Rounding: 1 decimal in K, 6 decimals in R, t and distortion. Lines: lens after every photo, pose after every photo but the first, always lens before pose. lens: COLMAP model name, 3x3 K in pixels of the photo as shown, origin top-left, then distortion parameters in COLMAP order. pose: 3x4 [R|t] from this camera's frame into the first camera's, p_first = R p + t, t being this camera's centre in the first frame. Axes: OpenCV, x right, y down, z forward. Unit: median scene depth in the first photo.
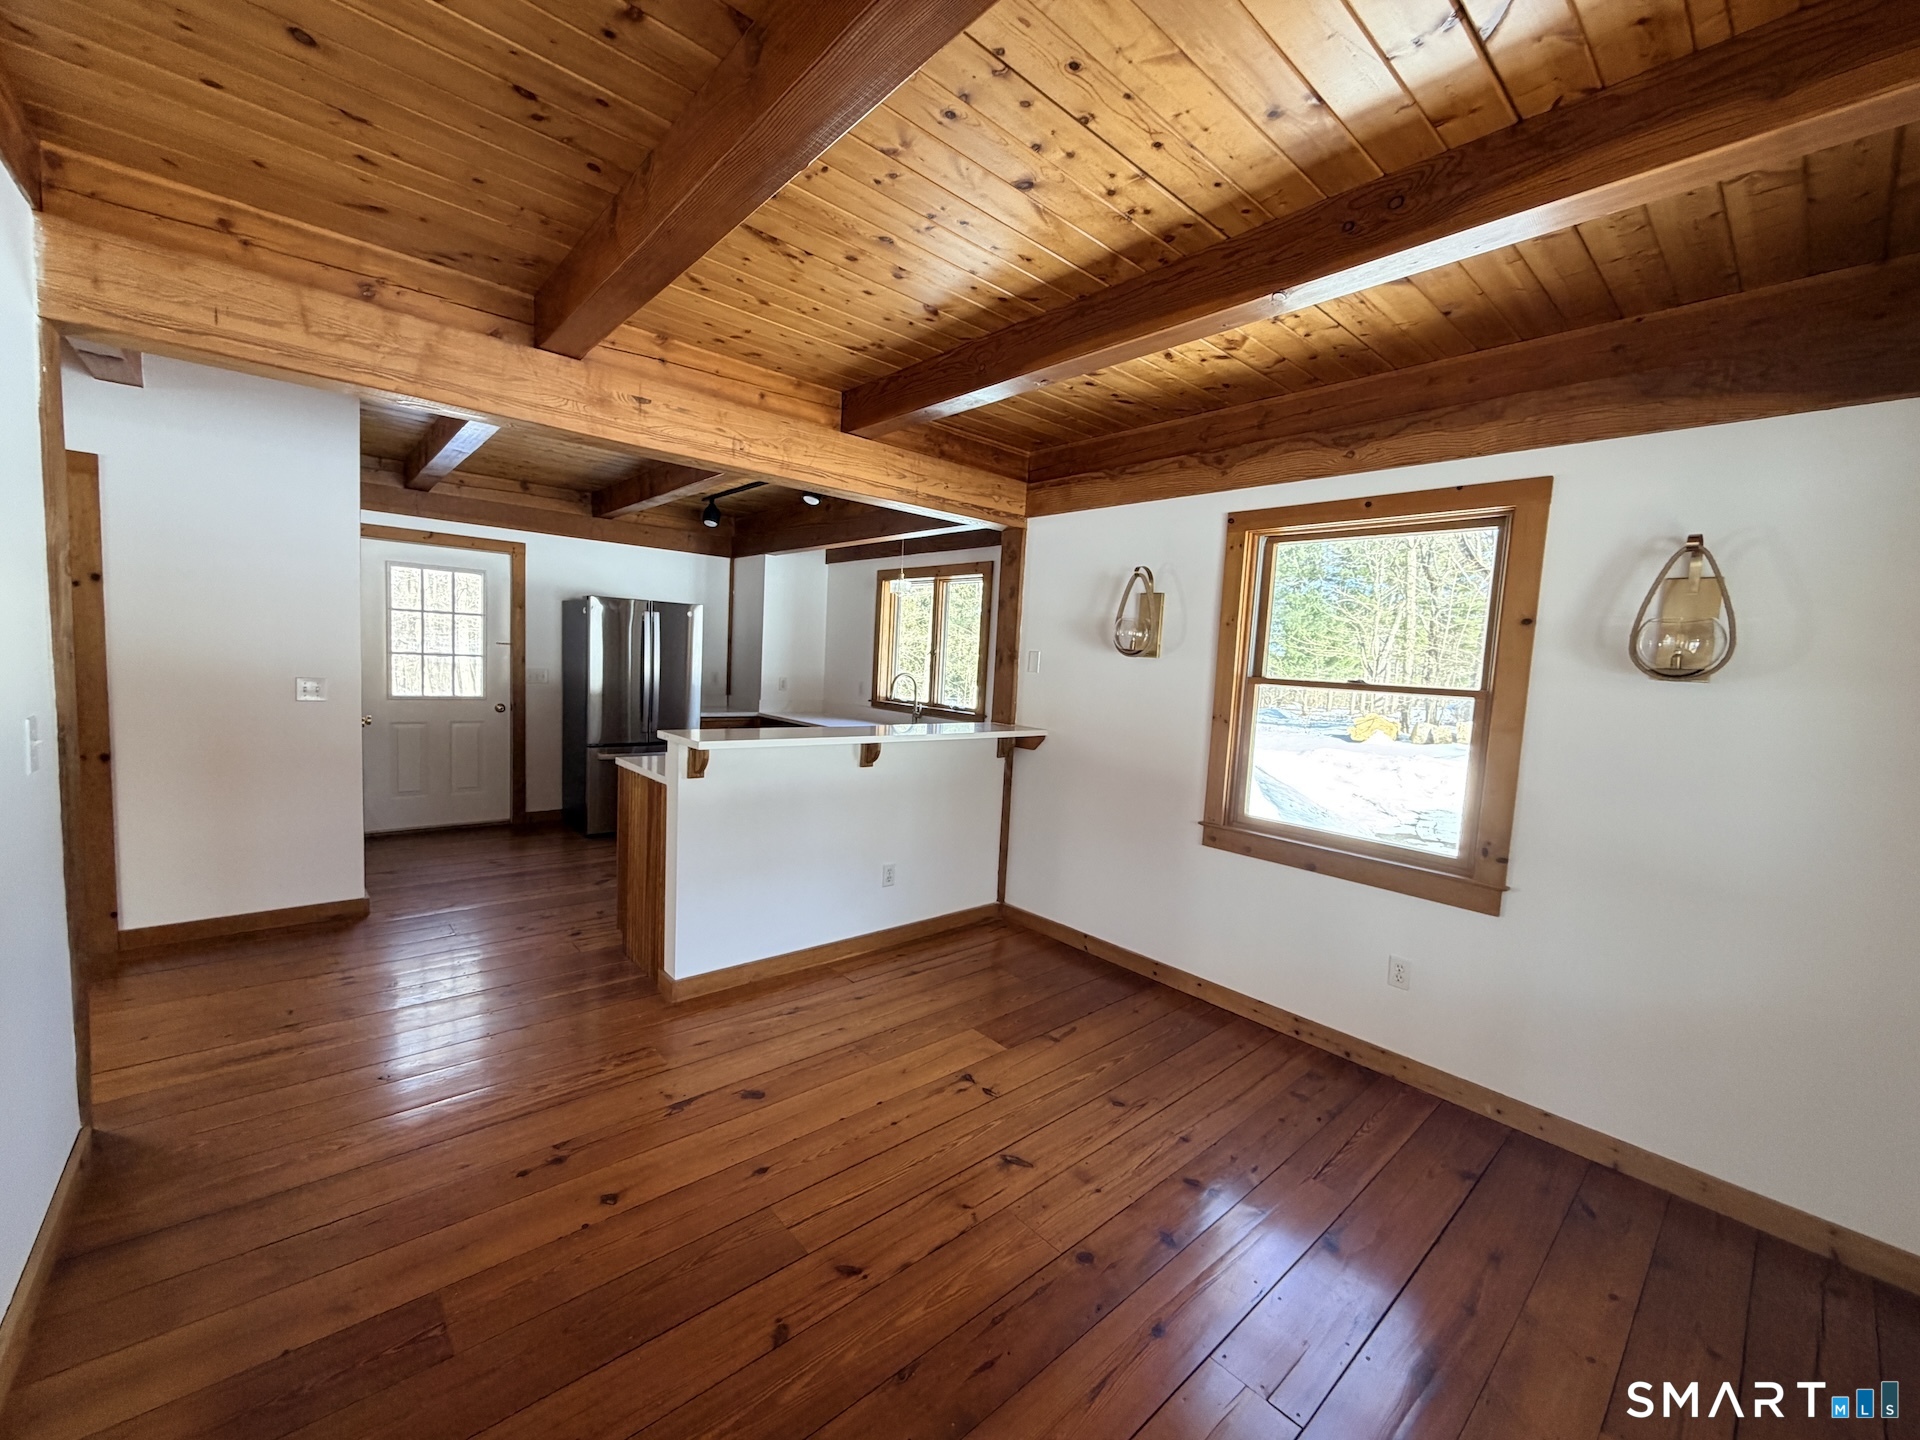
lens RADIAL K [[764.8, 0, 952.8], [0, 764.8, 717.7], [0, 0, 1]] dist [-0.002320, 0.000719]
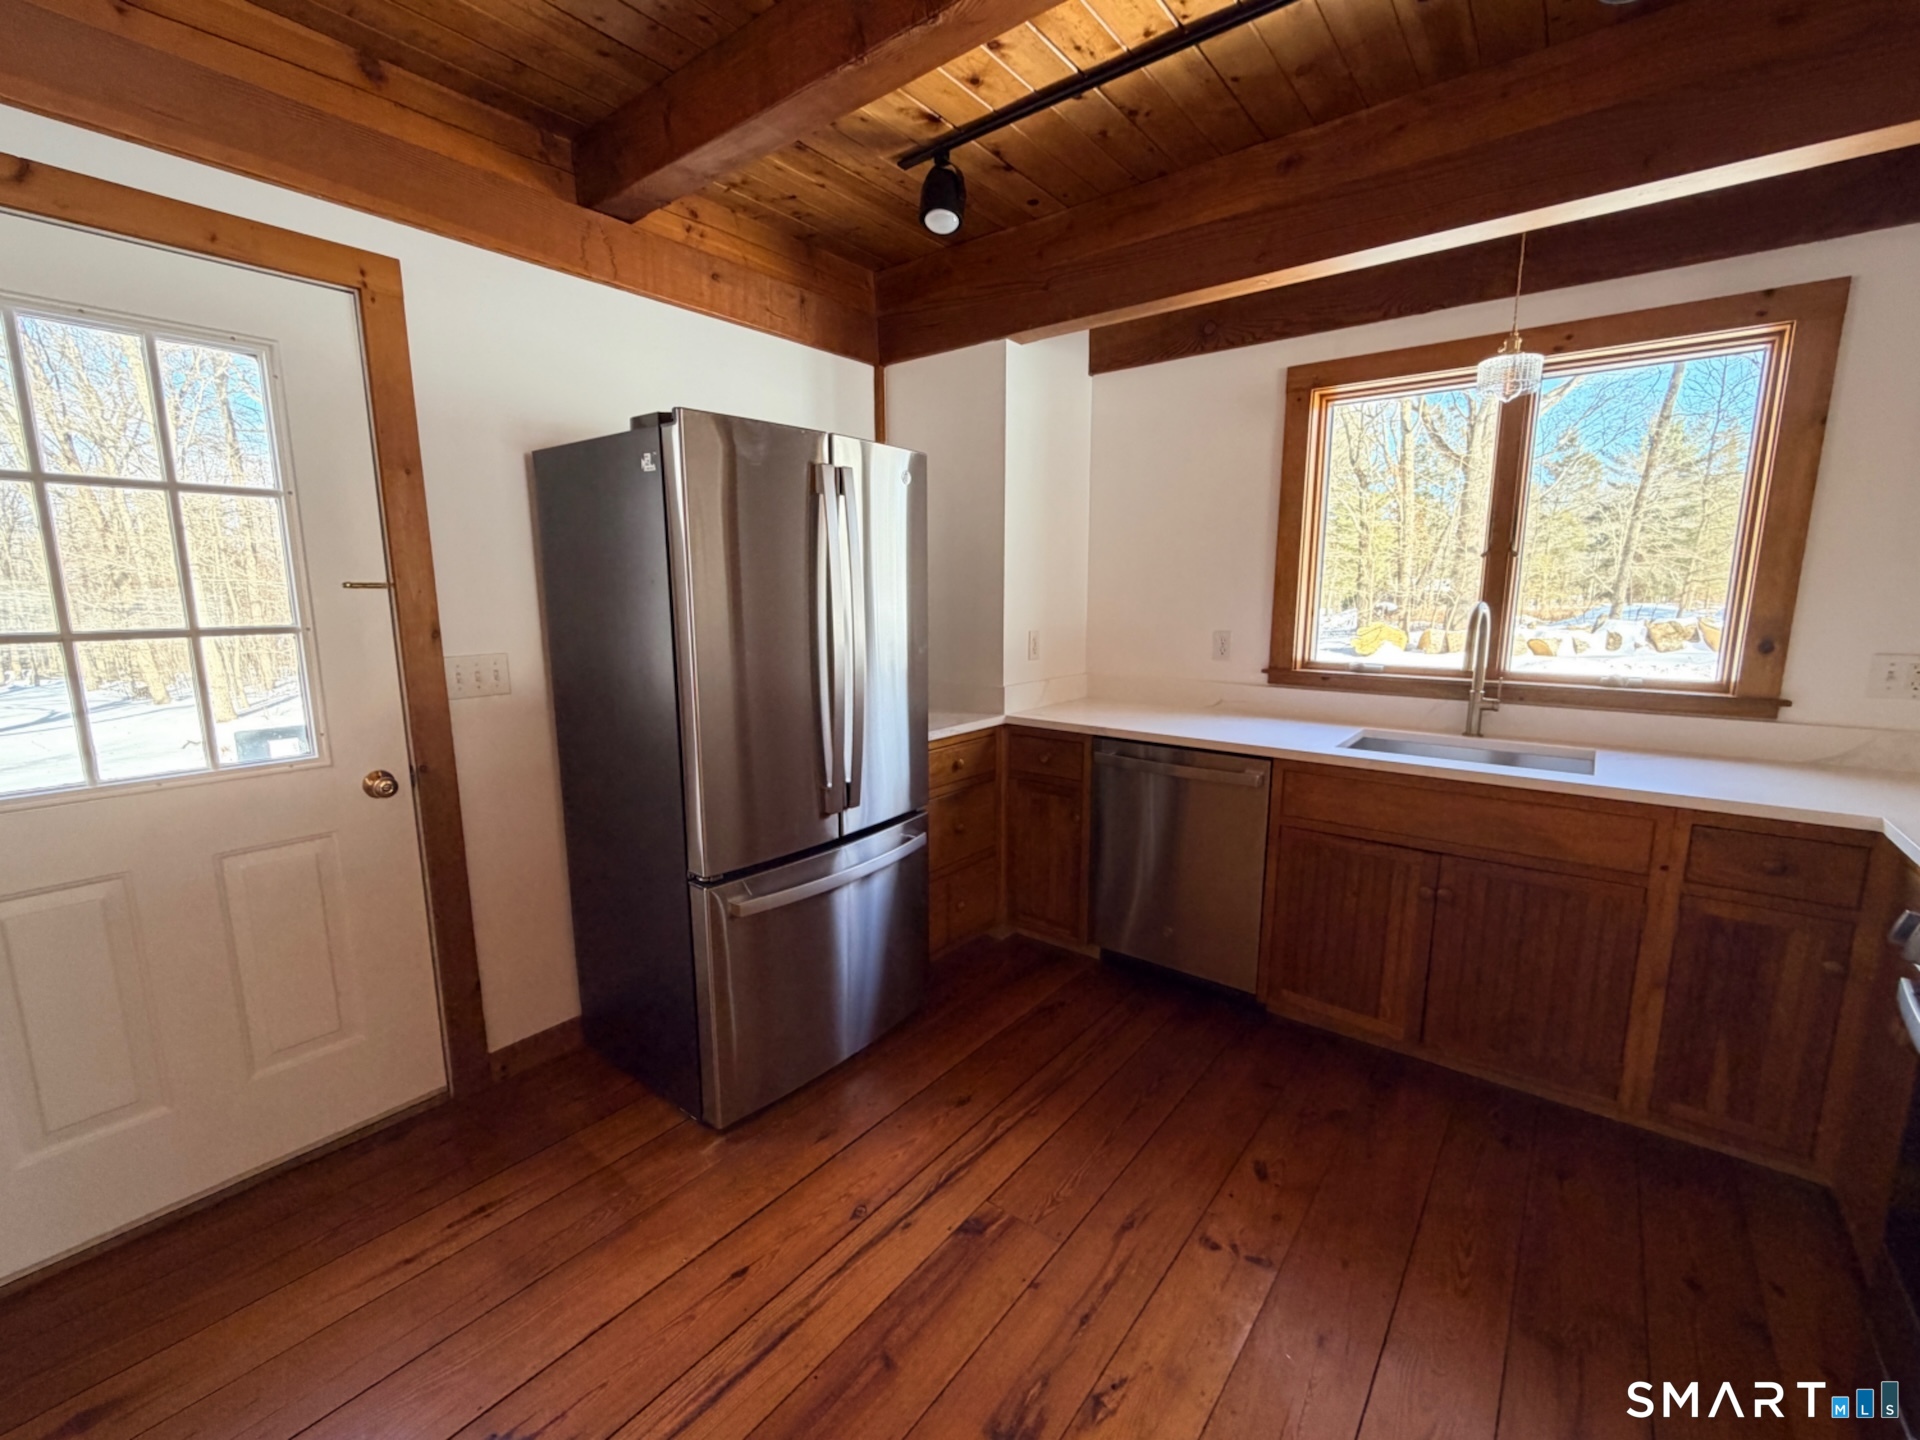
lens RADIAL K [[814.8, 0, 973.5], [0, 814.8, 719.6], [0, 0, 1]] dist [-0.013722, -0.000090]
pose [[0.980007, -0.084453, 0.180150, -0.409331], [0.068383, 0.993256, 0.093631, -0.055948], [-0.186843, -0.079439, 0.979173, 0.625555]]
